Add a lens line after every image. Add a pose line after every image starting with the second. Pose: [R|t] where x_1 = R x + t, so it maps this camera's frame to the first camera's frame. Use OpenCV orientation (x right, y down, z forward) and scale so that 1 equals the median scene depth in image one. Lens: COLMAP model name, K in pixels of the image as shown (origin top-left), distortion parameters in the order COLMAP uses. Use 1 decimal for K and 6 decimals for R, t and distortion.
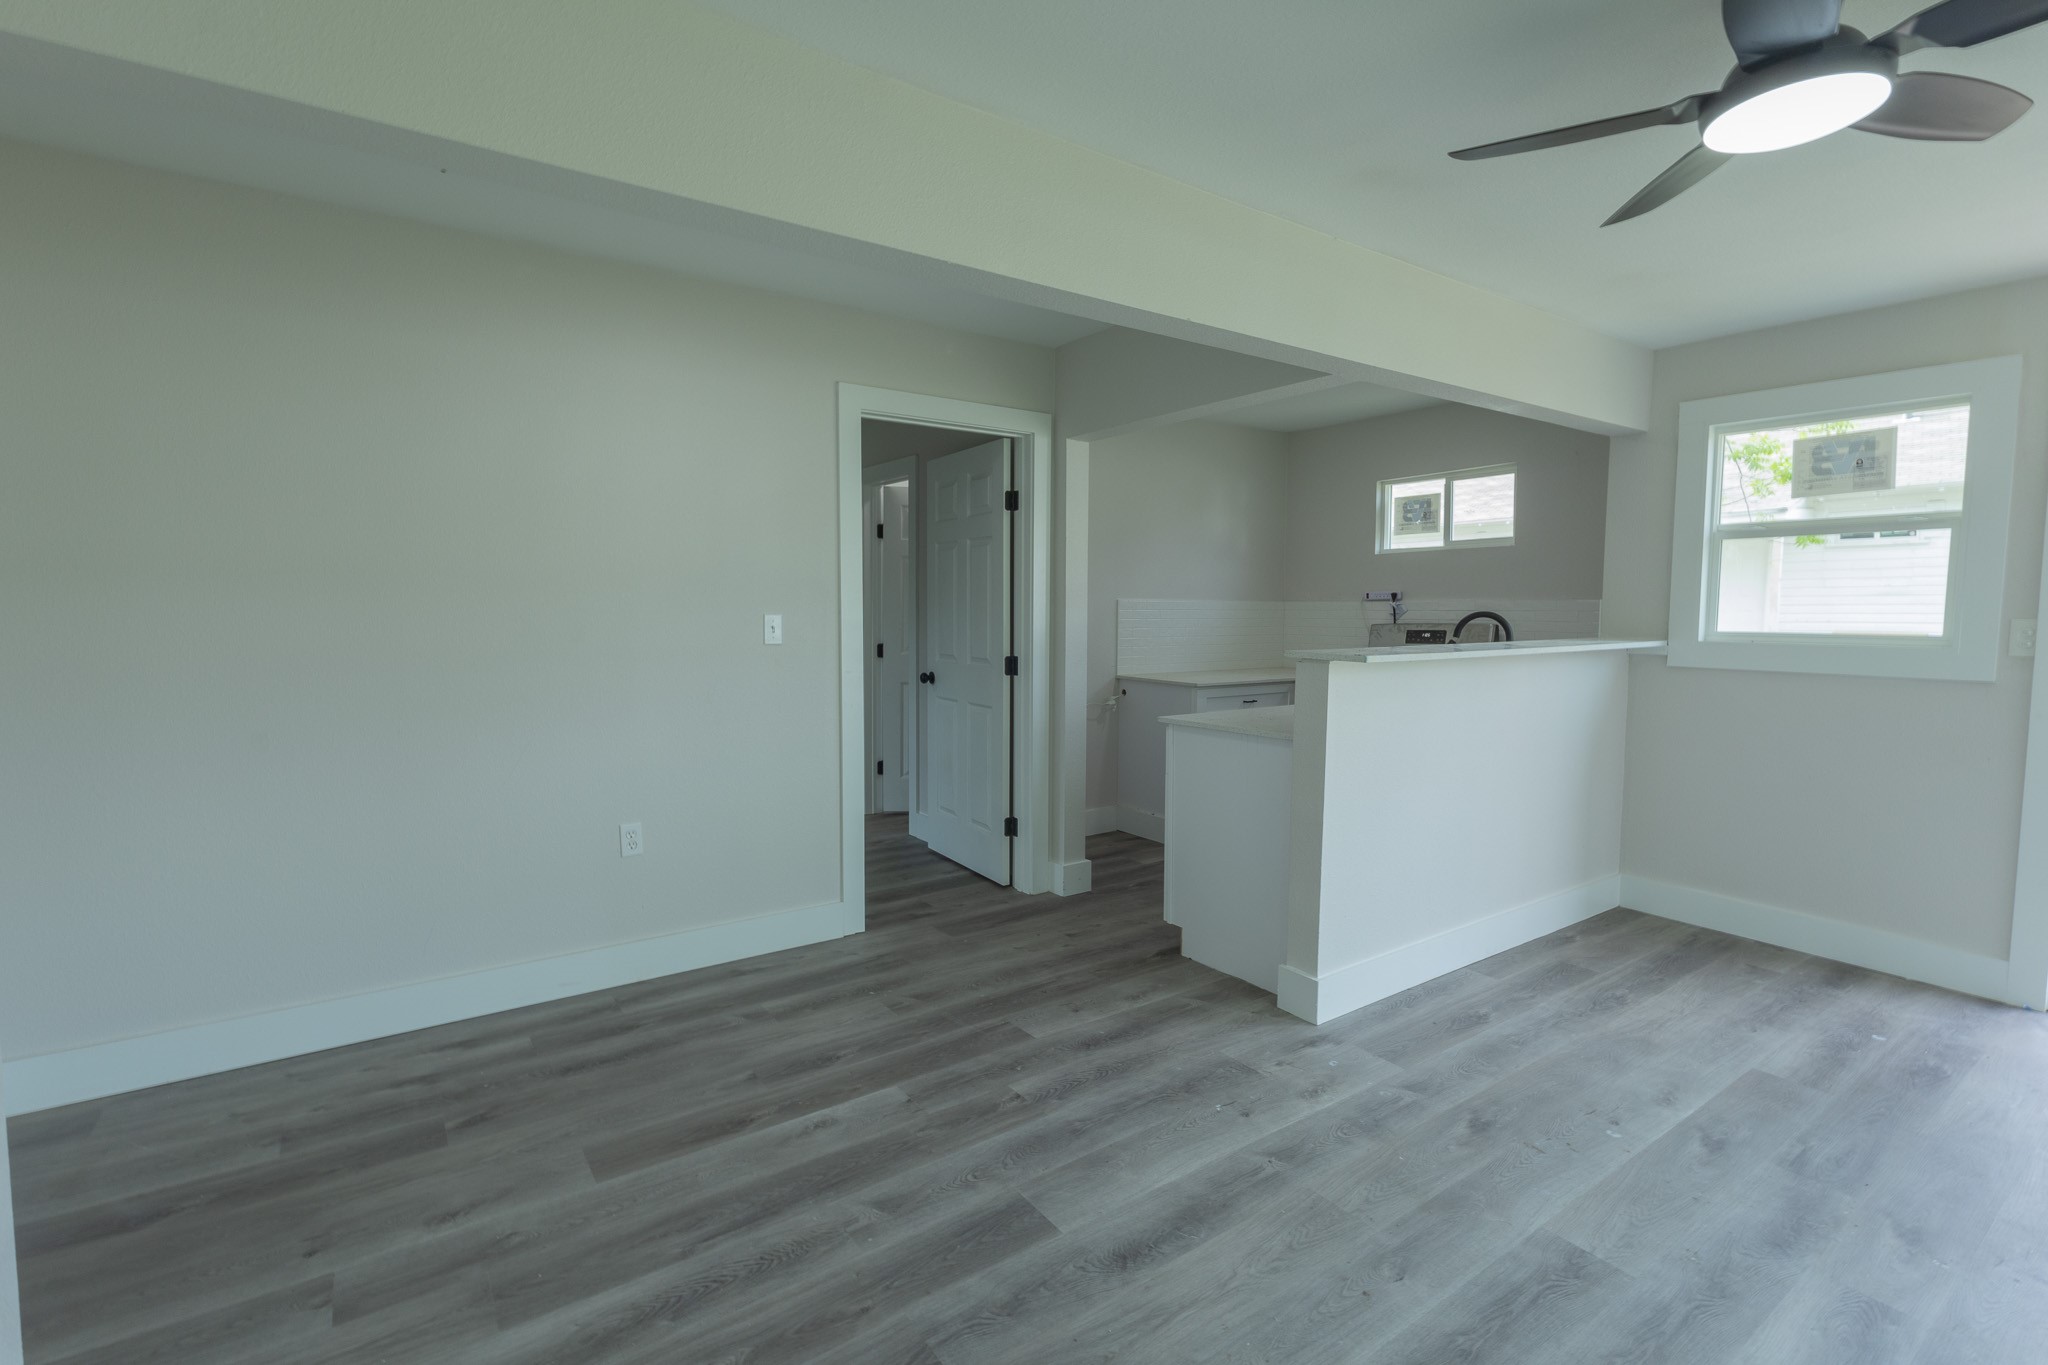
lens RADIAL K [[948.4, 0, 1028.3], [0, 948.4, 678.8], [0, 0, 1]] dist [0.005775, -0.000534]
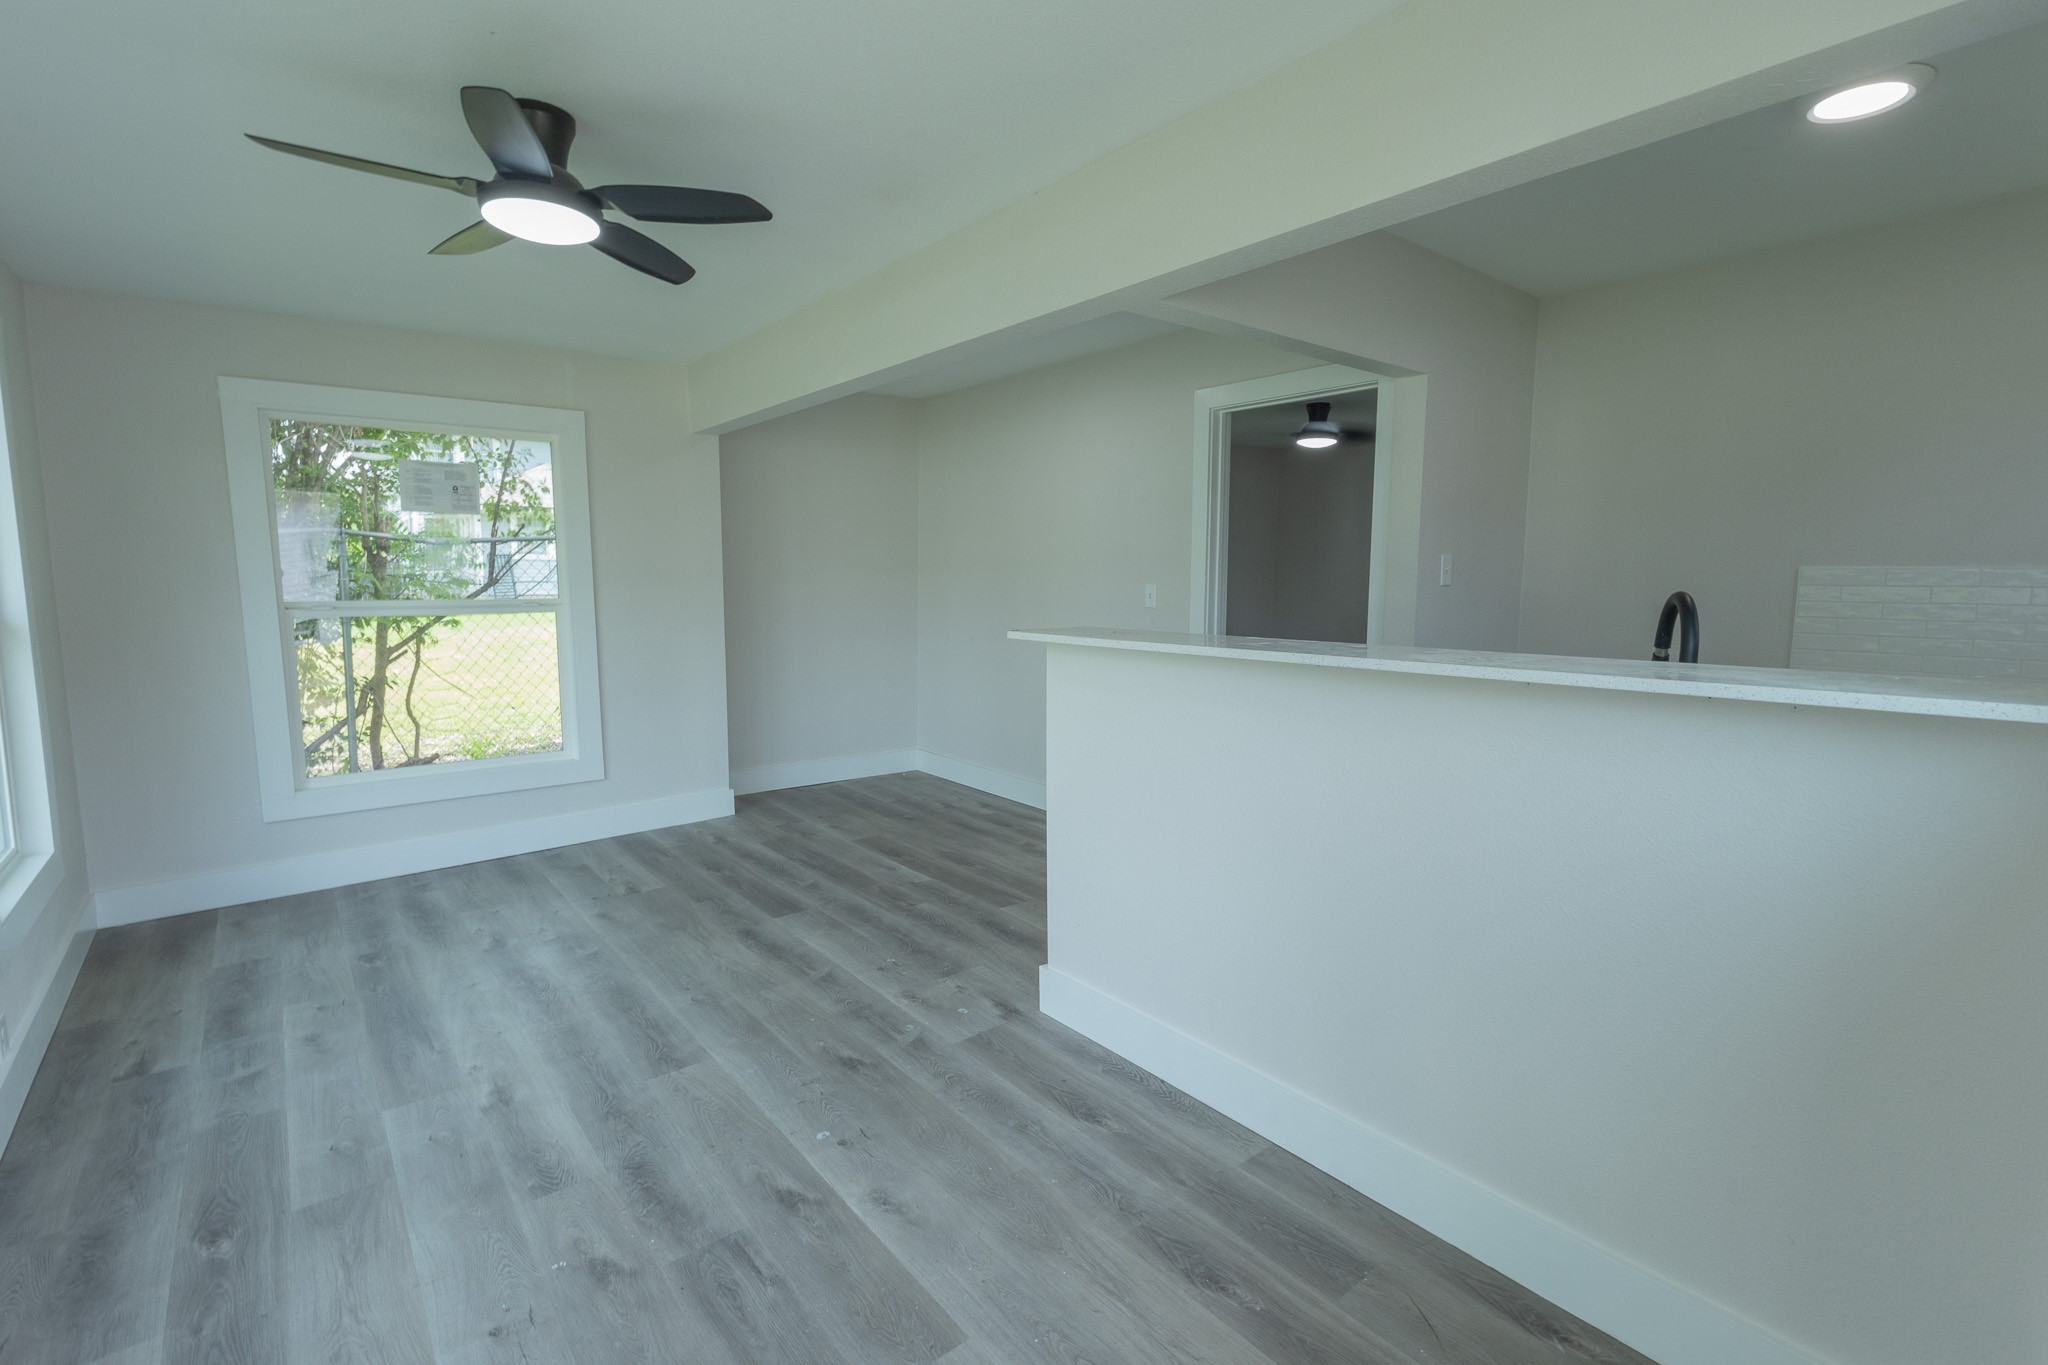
lens RADIAL K [[948.4, 0, 1020.5], [0, 948.4, 673.1], [0, 0, 1]] dist [0.005775, -0.000534]
pose [[0.046999, 0.100943, -0.993781, 1.053213], [-0.079381, 0.992112, 0.097019, -0.060371], [0.995736, 0.074327, 0.054641, 0.768939]]
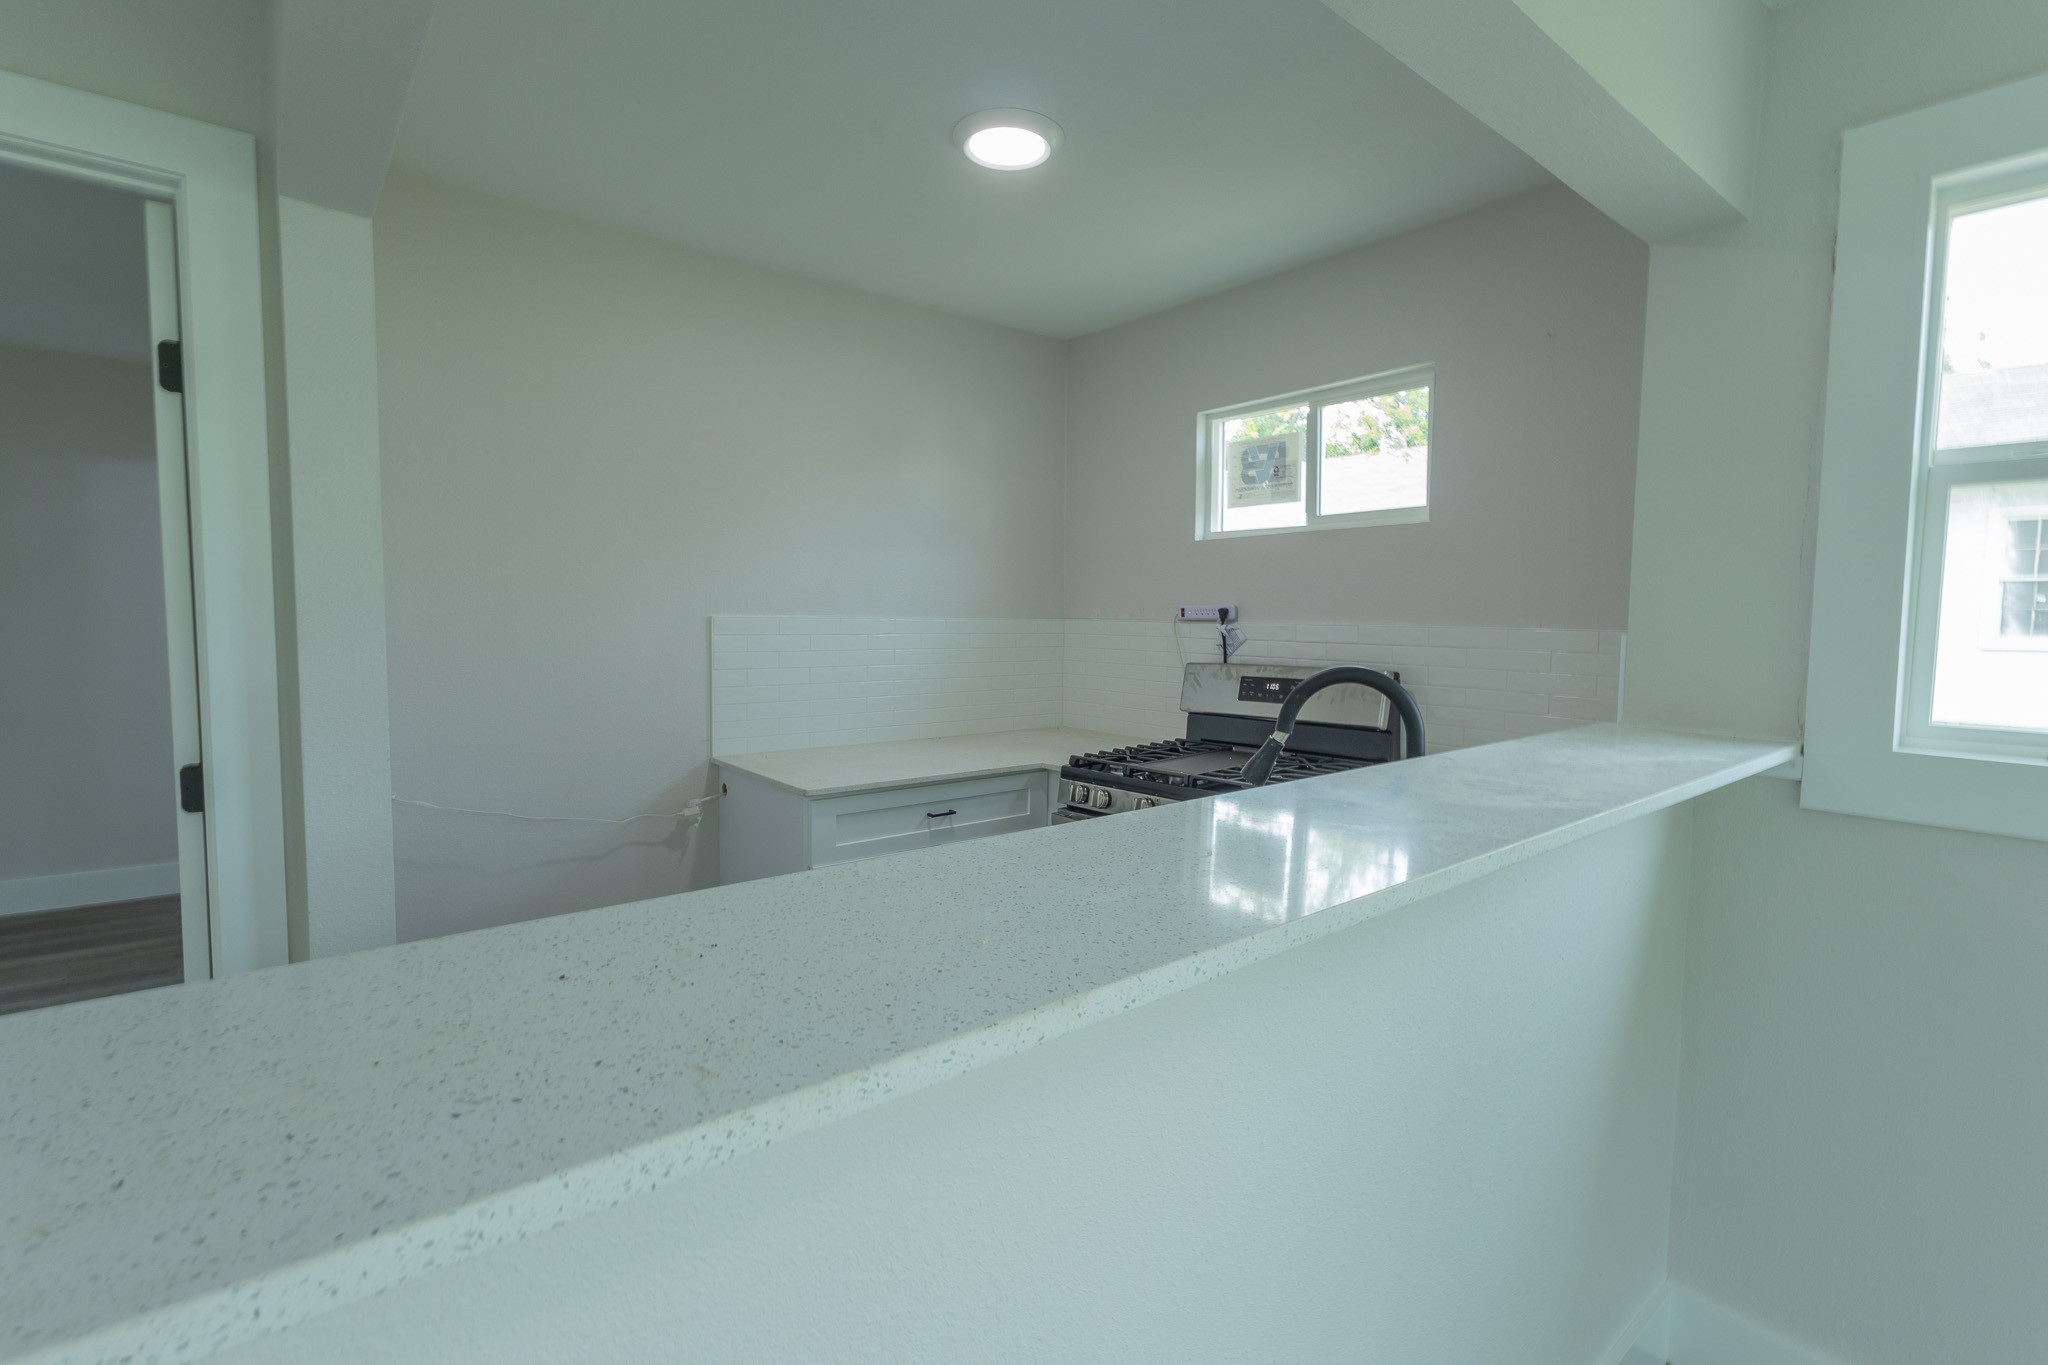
lens RADIAL K [[948.4, 0, 1032.7], [0, 948.4, 685.4], [0, 0, 1]] dist [0.005775, -0.000534]
pose [[0.996828, 0.001772, 0.079561, 0.365890], [-0.001957, 0.999996, 0.002239, -0.073174], [-0.079557, -0.002387, 0.996827, 0.716580]]
